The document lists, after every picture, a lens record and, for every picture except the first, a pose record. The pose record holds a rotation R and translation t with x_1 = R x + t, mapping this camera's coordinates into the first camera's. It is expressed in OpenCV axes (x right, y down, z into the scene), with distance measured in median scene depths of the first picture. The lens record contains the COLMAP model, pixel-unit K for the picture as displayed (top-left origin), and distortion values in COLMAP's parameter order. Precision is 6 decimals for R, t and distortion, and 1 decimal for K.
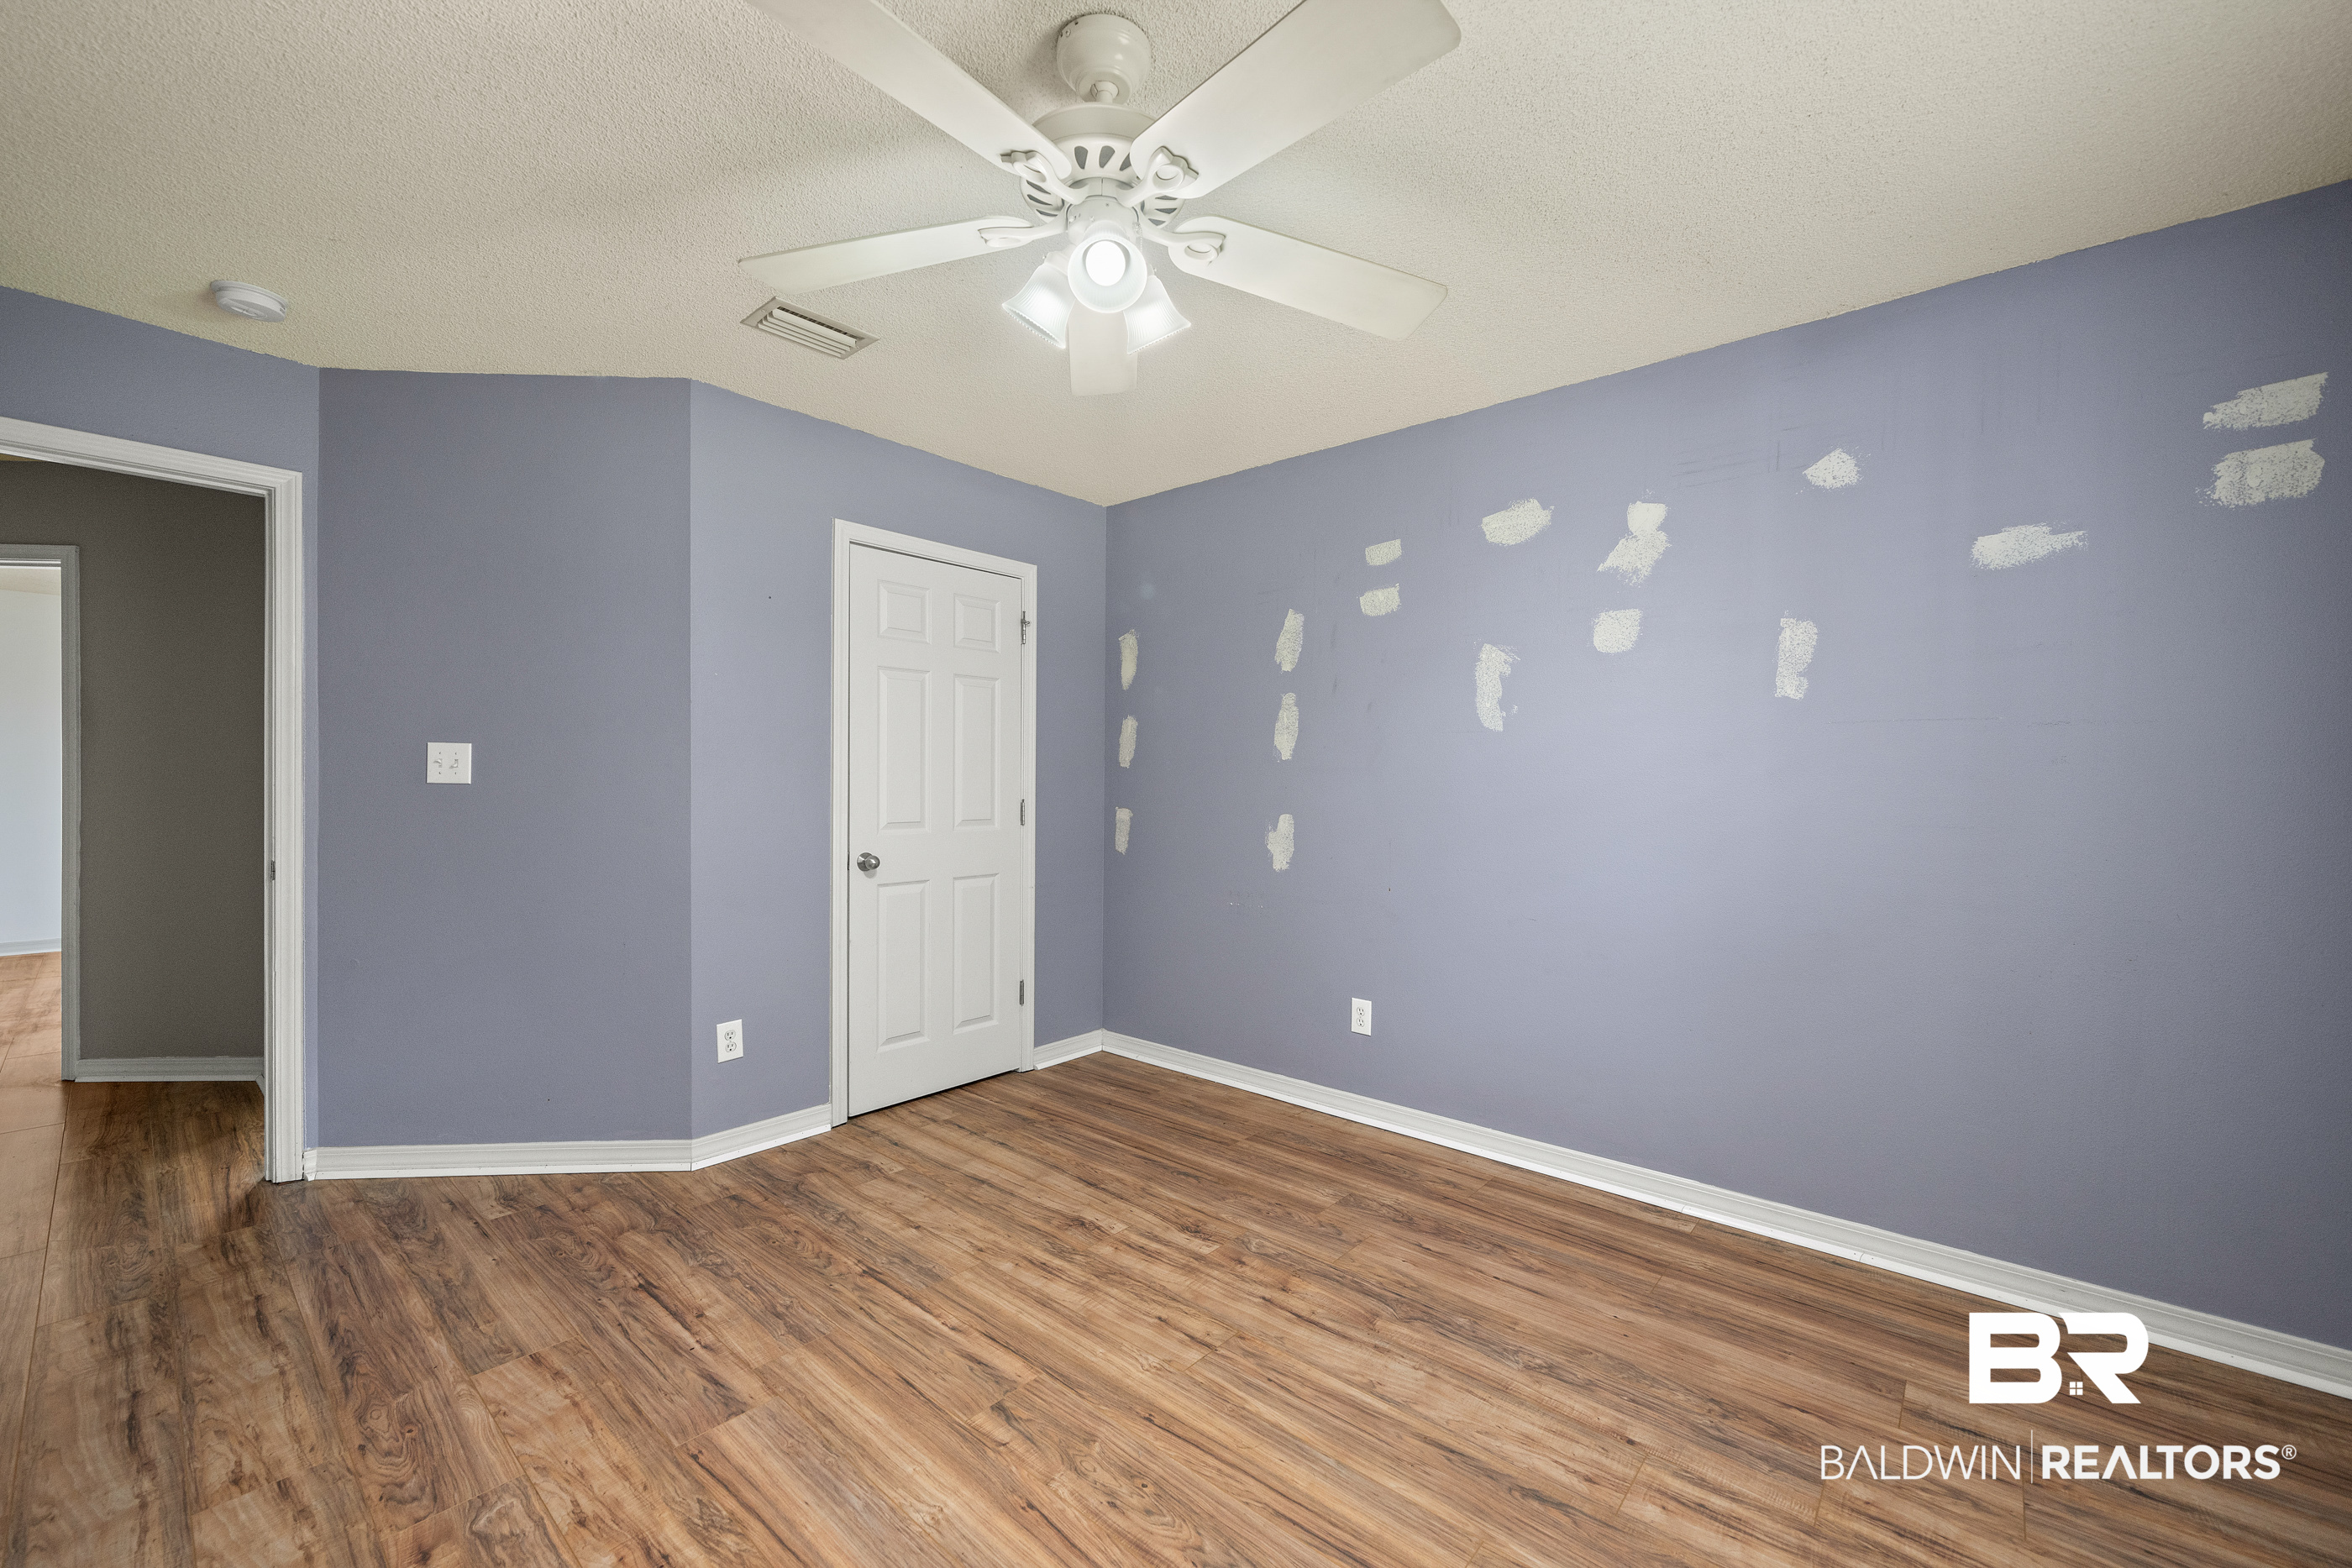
lens RADIAL K [[954.3, 0, 1182.7], [0, 954.3, 780.8], [0, 0, 1]] dist [-0.001442, -0.000249]
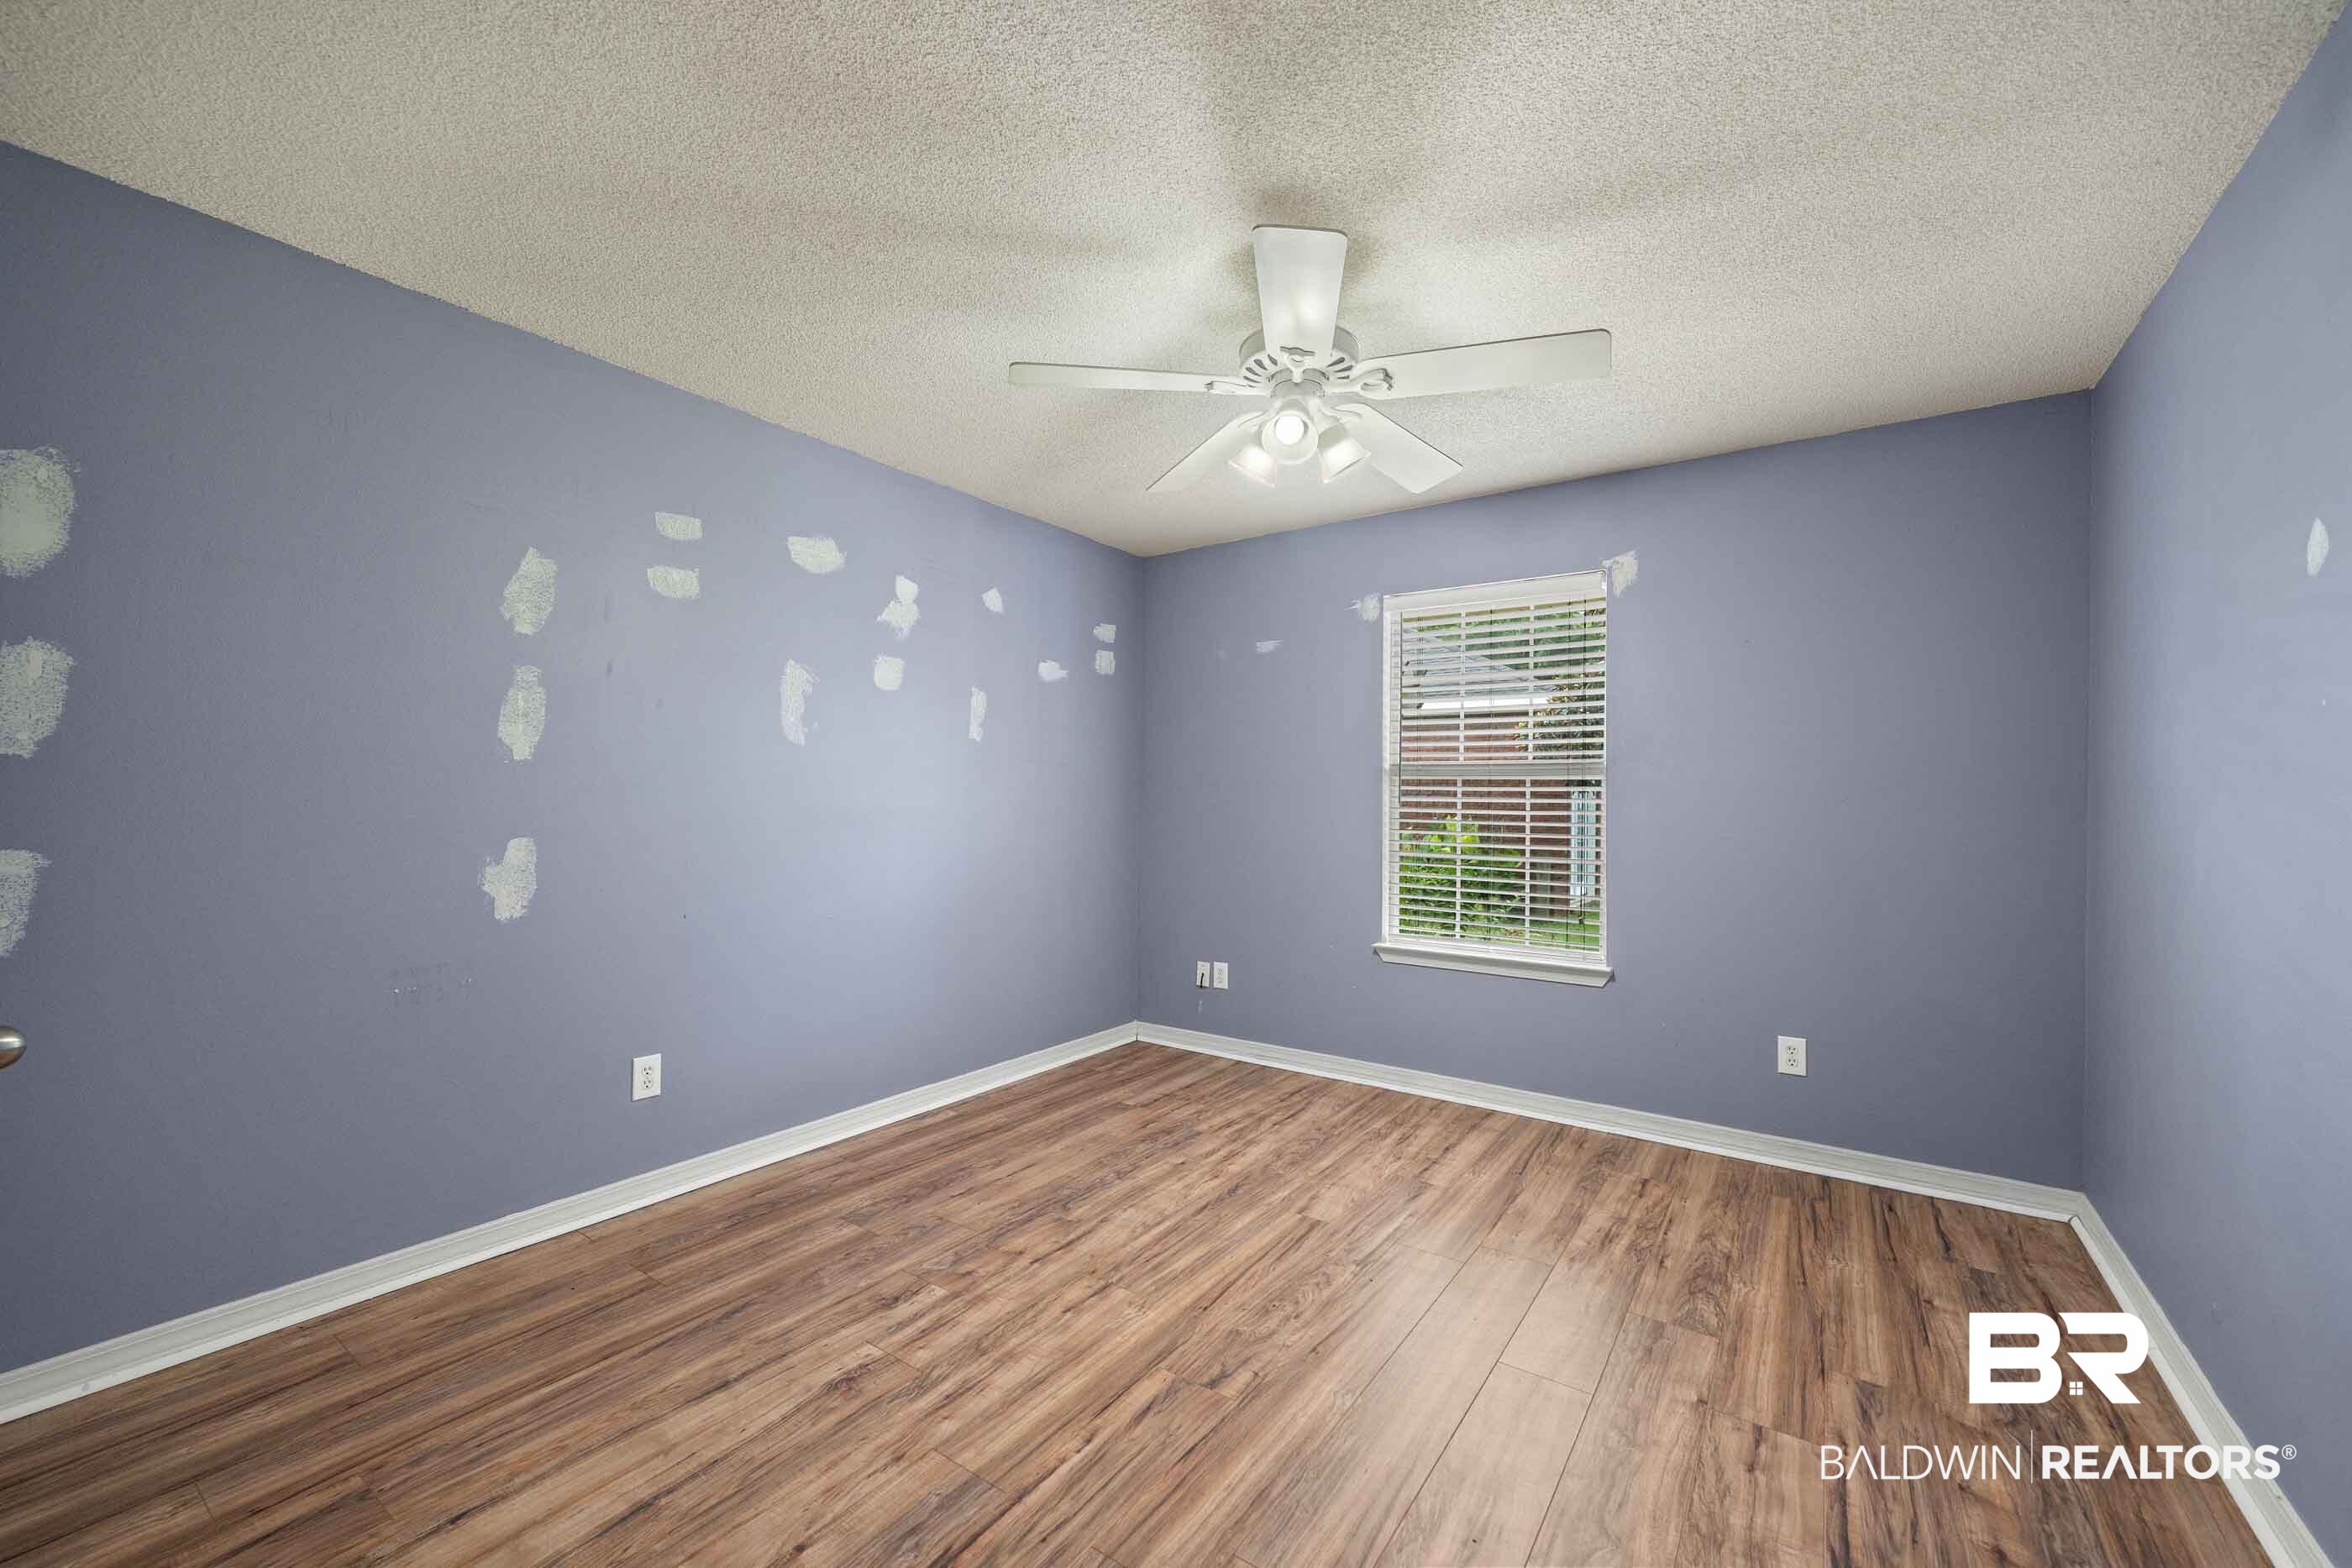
lens RADIAL K [[954.3, 0, 1181.8], [0, 954.3, 787.2], [0, 0, 1]] dist [-0.001442, -0.000249]
pose [[-0.131810, 0.004557, 0.991264, -0.924598], [-0.012164, 0.999907, -0.006214, -0.005441], [-0.991200, -0.012877, -0.131743, 0.871524]]
